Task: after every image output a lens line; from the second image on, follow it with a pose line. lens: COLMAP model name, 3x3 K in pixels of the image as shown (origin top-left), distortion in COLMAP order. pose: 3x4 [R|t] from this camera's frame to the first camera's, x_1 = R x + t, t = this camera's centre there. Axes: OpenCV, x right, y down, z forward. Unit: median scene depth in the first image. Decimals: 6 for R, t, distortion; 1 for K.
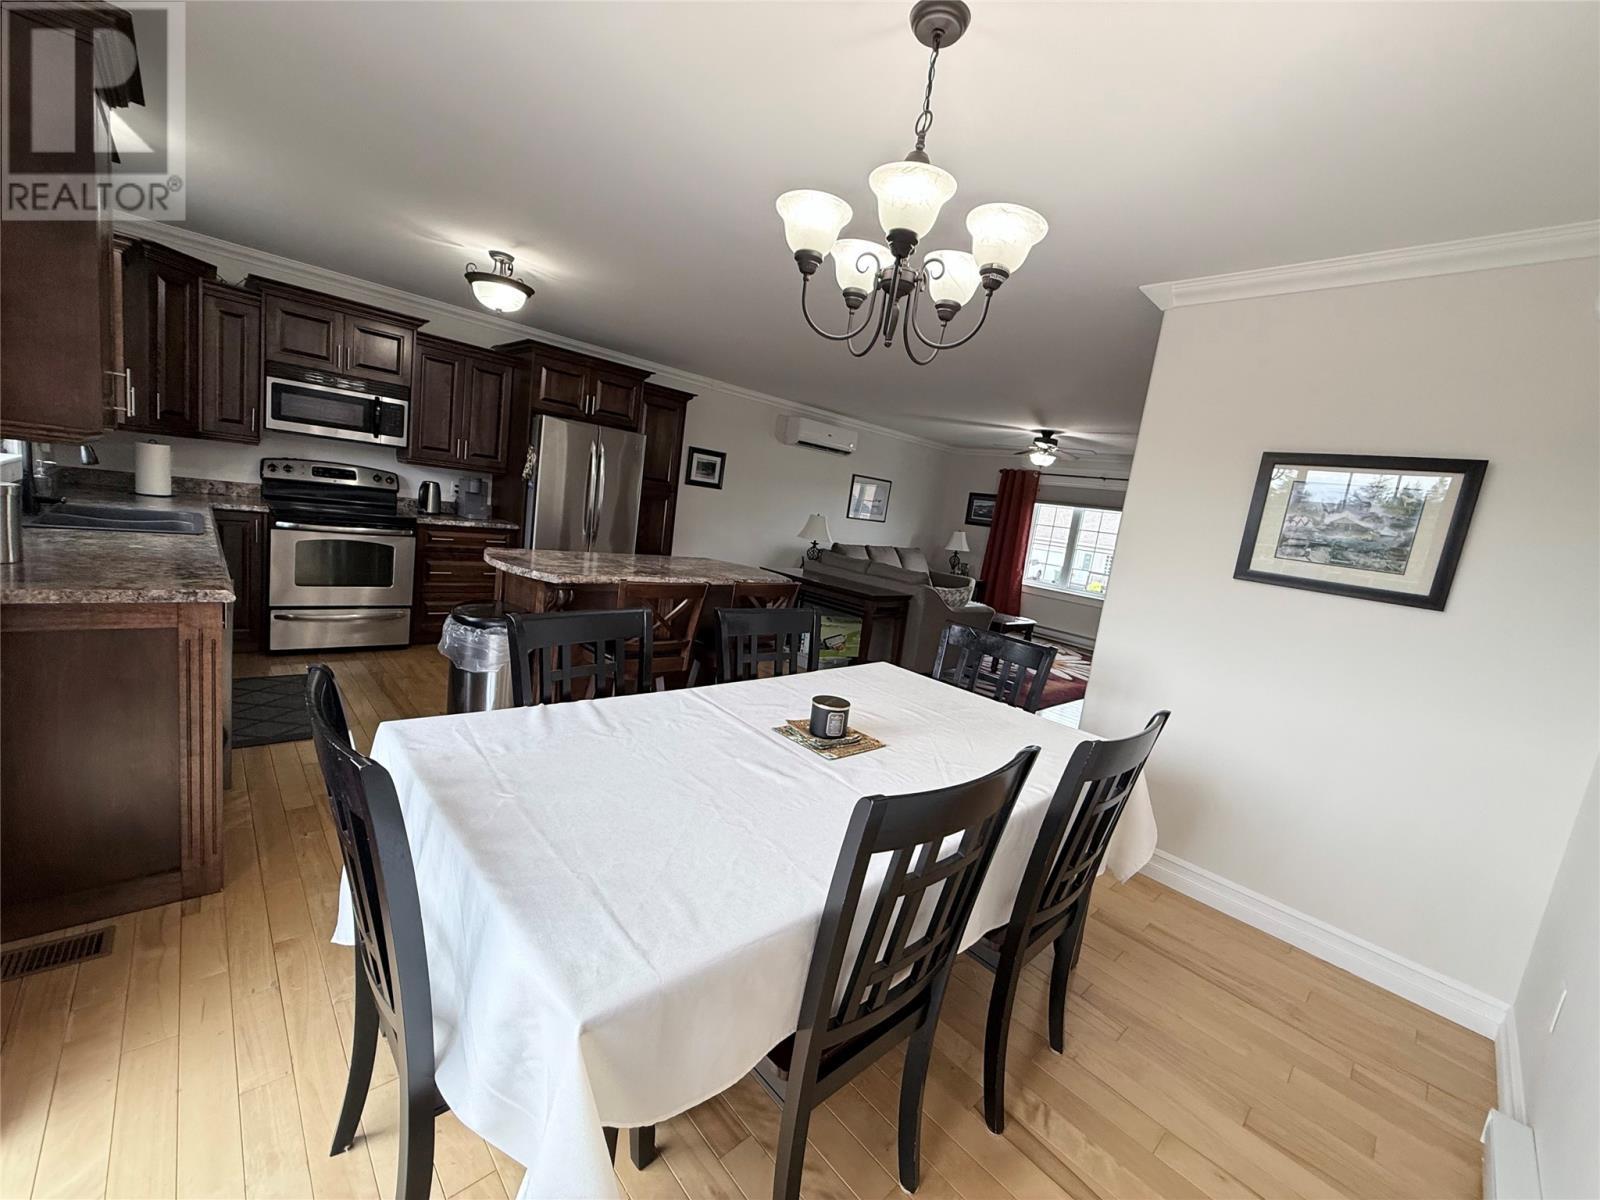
lens RADIAL K [[634.6, 0, 792.6], [0, 634.6, 598.1], [0, 0, 1]] dist [-0.003416, 0.000181]
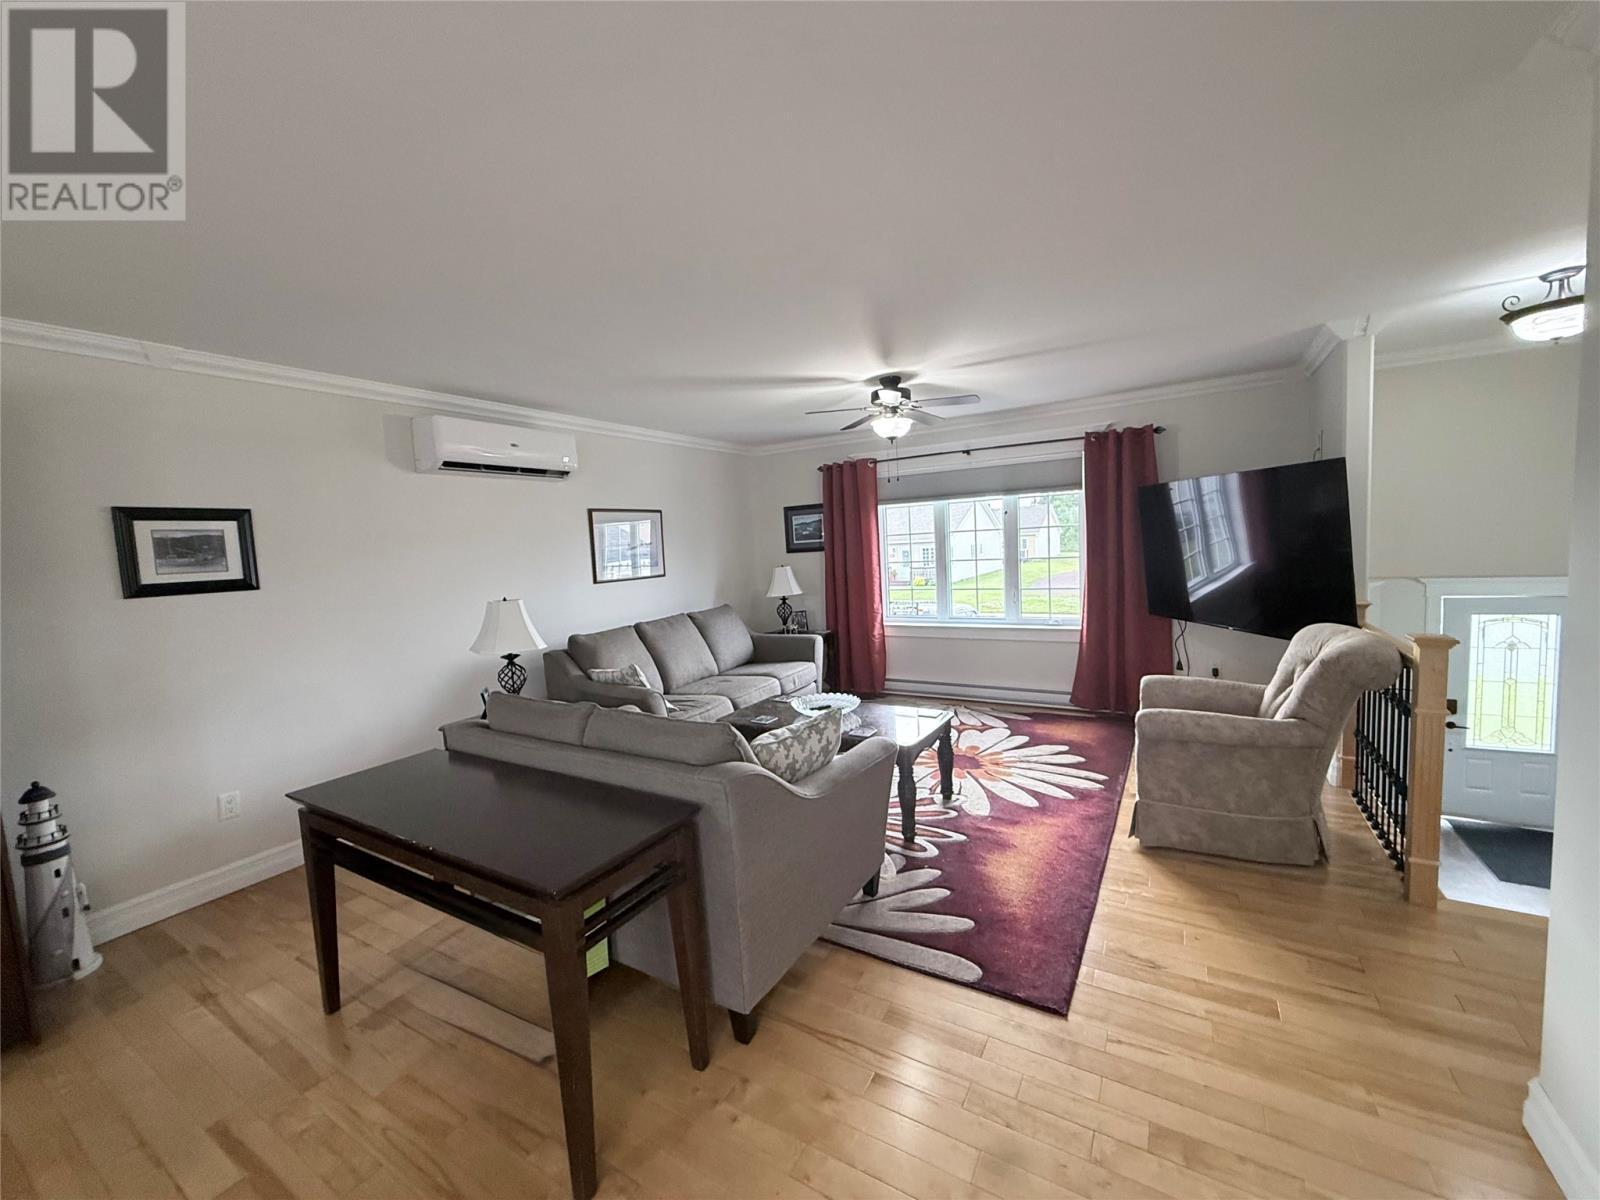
lens RADIAL K [[634.6, 0, 796.6], [0, 634.6, 597.0], [0, 0, 1]] dist [-0.003416, 0.000181]
pose [[0.942559, -0.205011, 0.263728, 0.132626], [0.218771, 0.975491, -0.023577, -0.075992], [-0.252431, 0.079919, 0.964309, 0.494872]]
